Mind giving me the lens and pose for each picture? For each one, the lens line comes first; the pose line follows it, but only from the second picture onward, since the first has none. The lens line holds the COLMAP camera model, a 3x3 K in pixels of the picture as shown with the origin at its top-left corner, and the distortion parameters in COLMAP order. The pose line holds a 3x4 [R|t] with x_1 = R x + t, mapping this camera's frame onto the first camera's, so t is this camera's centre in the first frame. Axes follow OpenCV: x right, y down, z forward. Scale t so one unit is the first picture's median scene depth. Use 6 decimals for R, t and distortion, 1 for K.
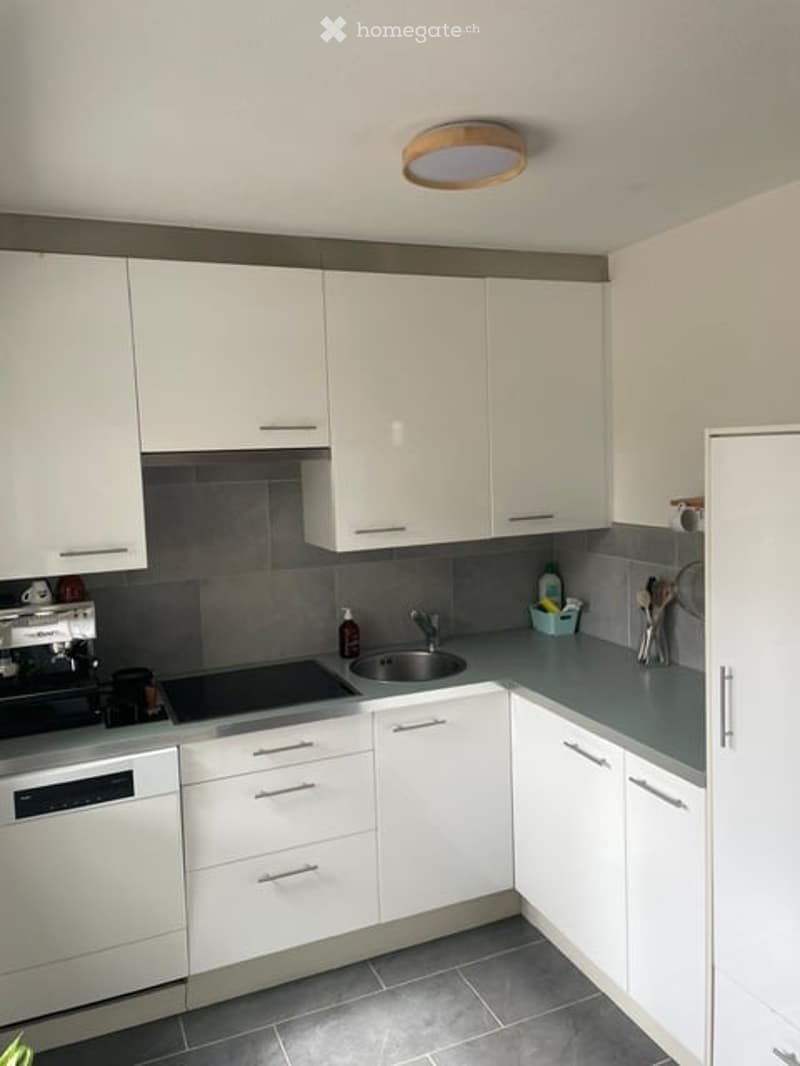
lens RADIAL K [[803.5, 0, 400.0], [0, 803.5, 533.0], [0, 0, 1]] dist [0.074794, -0.097829]
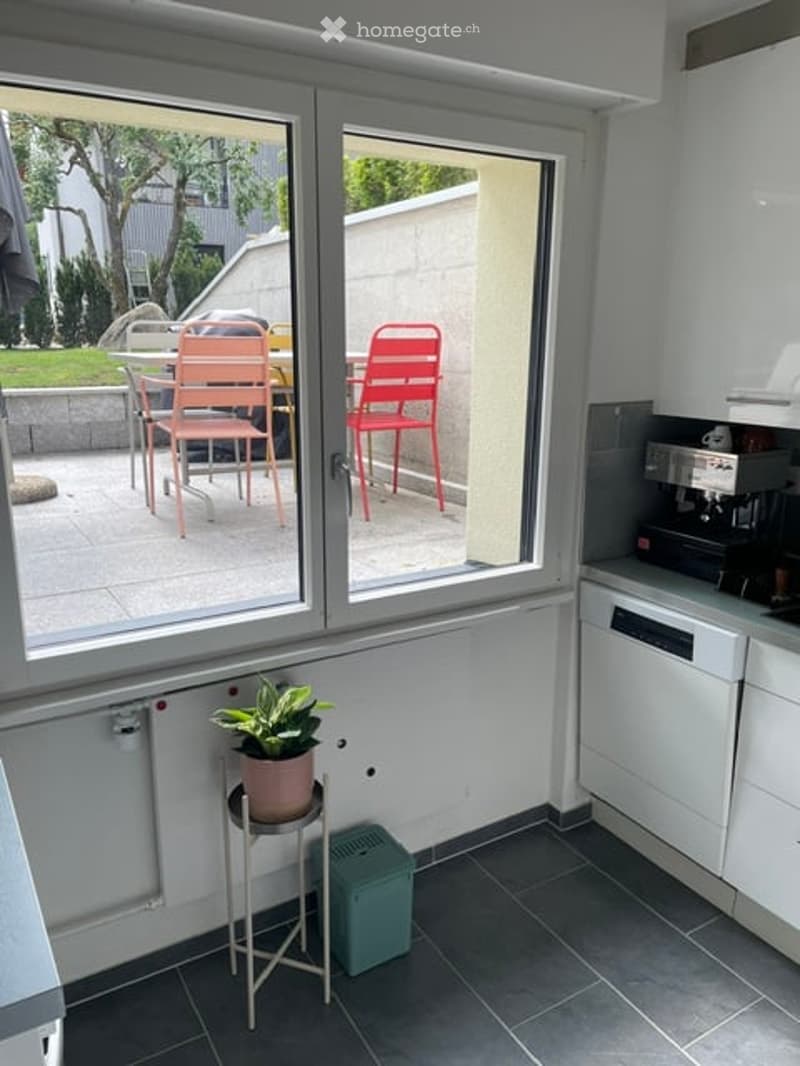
lens RADIAL K [[803.5, 0, 400.0], [0, 803.5, 533.0], [0, 0, 1]] dist [0.074794, -0.097829]
pose [[0.145111, 0.272958, -0.951019, 0.459918], [-0.100084, 0.960312, 0.260353, -0.031447], [0.984340, 0.057402, 0.166671, 0.475422]]
